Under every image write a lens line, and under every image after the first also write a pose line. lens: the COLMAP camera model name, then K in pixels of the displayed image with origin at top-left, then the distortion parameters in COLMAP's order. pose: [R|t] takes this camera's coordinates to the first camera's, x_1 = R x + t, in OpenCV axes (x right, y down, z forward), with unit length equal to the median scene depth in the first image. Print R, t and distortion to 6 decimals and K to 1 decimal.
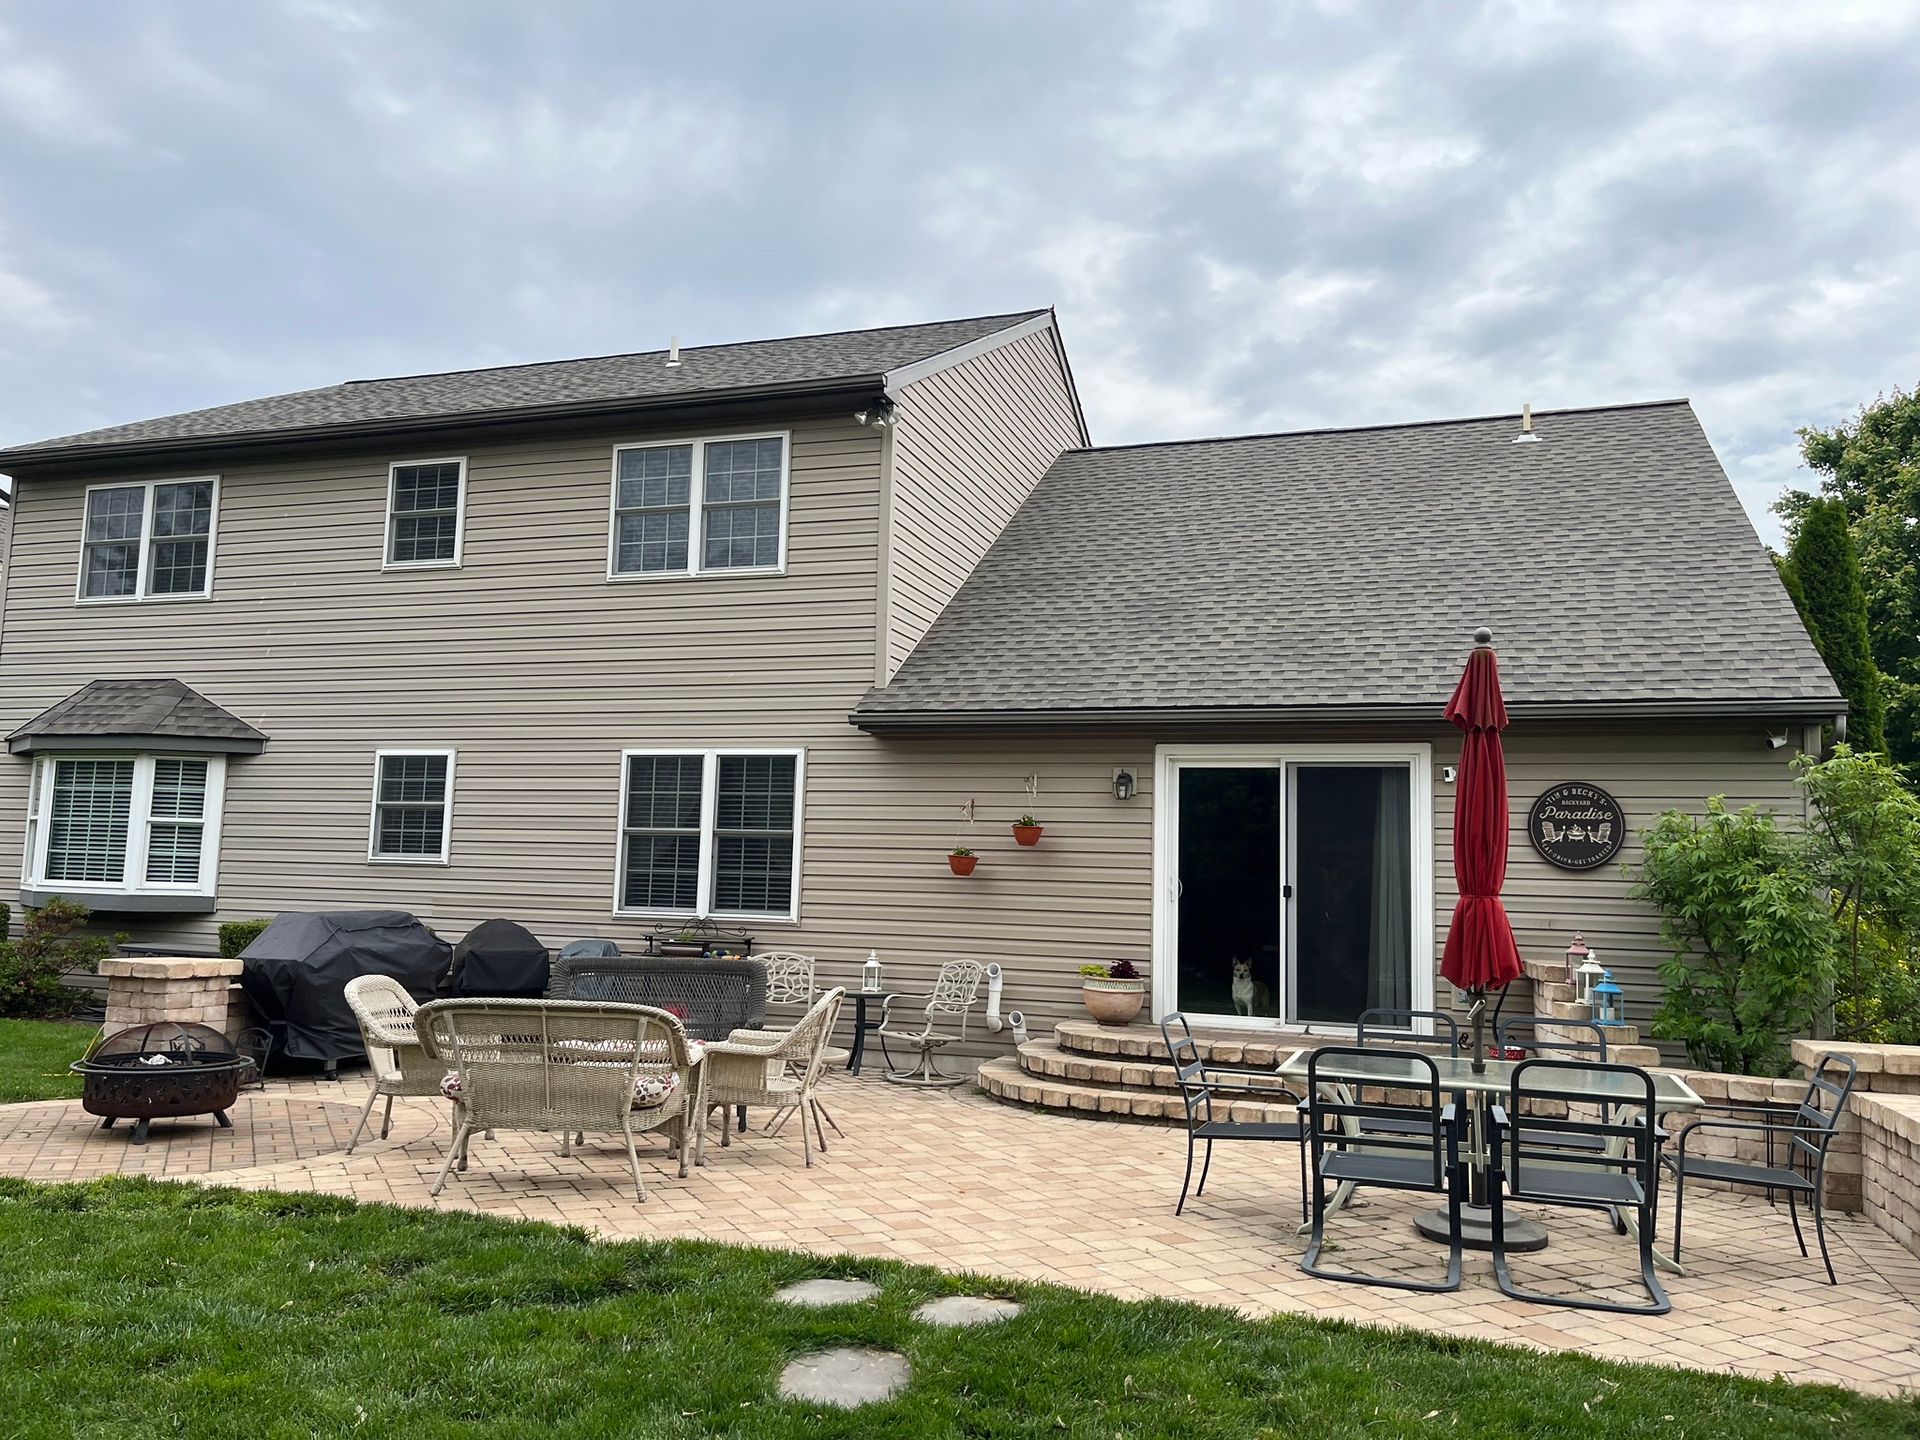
lens RADIAL K [[1458.3, 0, 960.0], [0, 1458.3, 720.0], [0, 0, 1]] dist [0.084135, -0.111902]
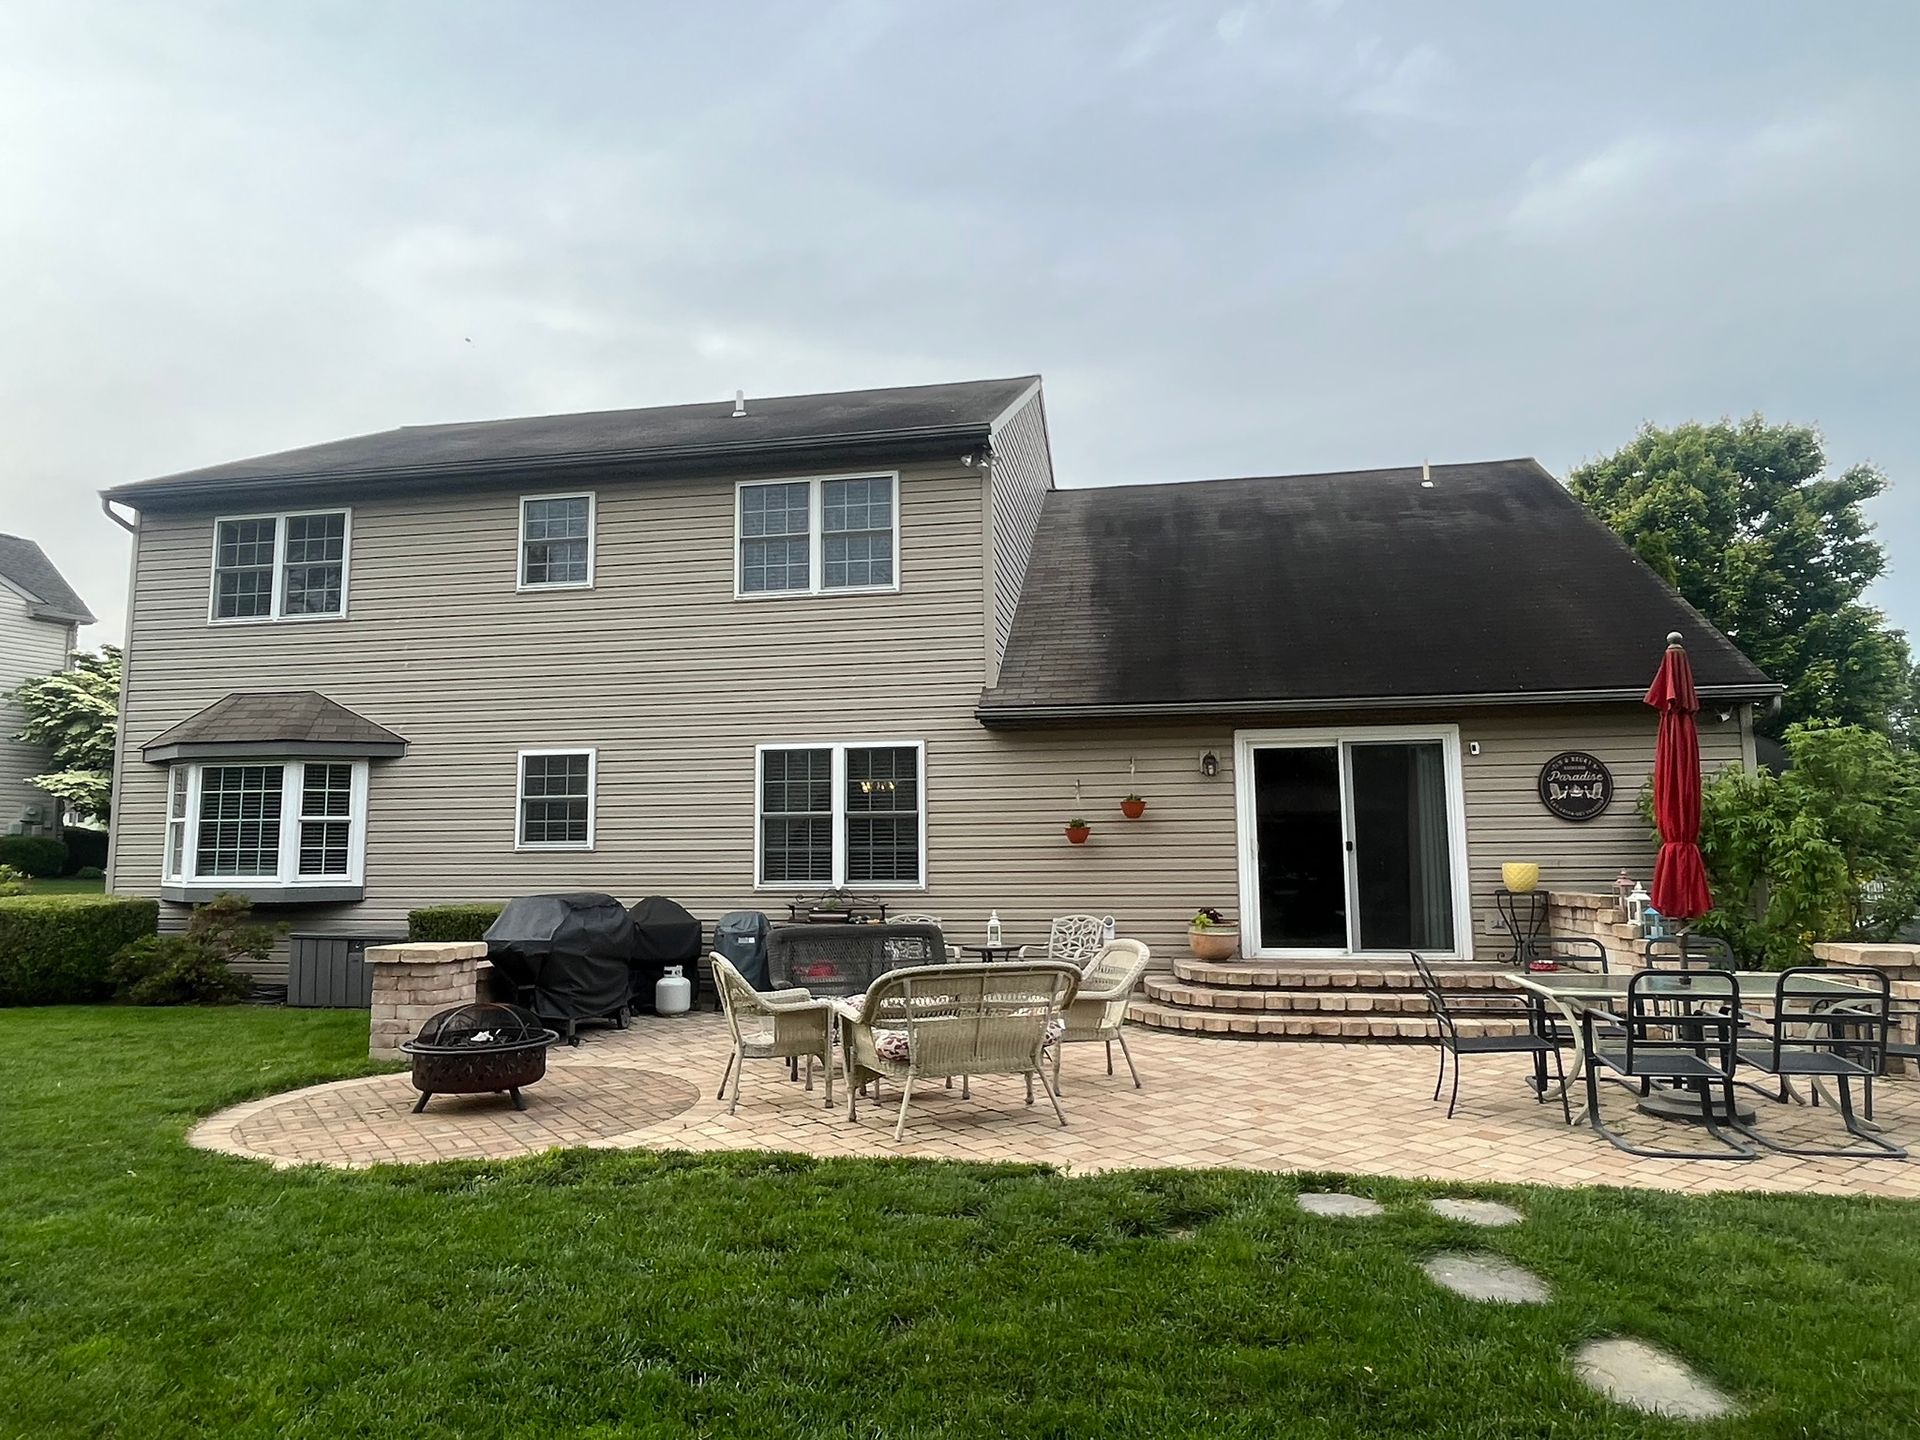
lens RADIAL K [[1162.0, 0, 960.0], [0, 1162.0, 720.0], [0, 0, 1]] dist [0.002168, 0.000496]
pose [[0.986909, -0.019081, 0.160144, -0.222559], [0.019297, 0.999814, 0.000209, 0.003277], [-0.160118, 0.002884, 0.987094, 0.072919]]
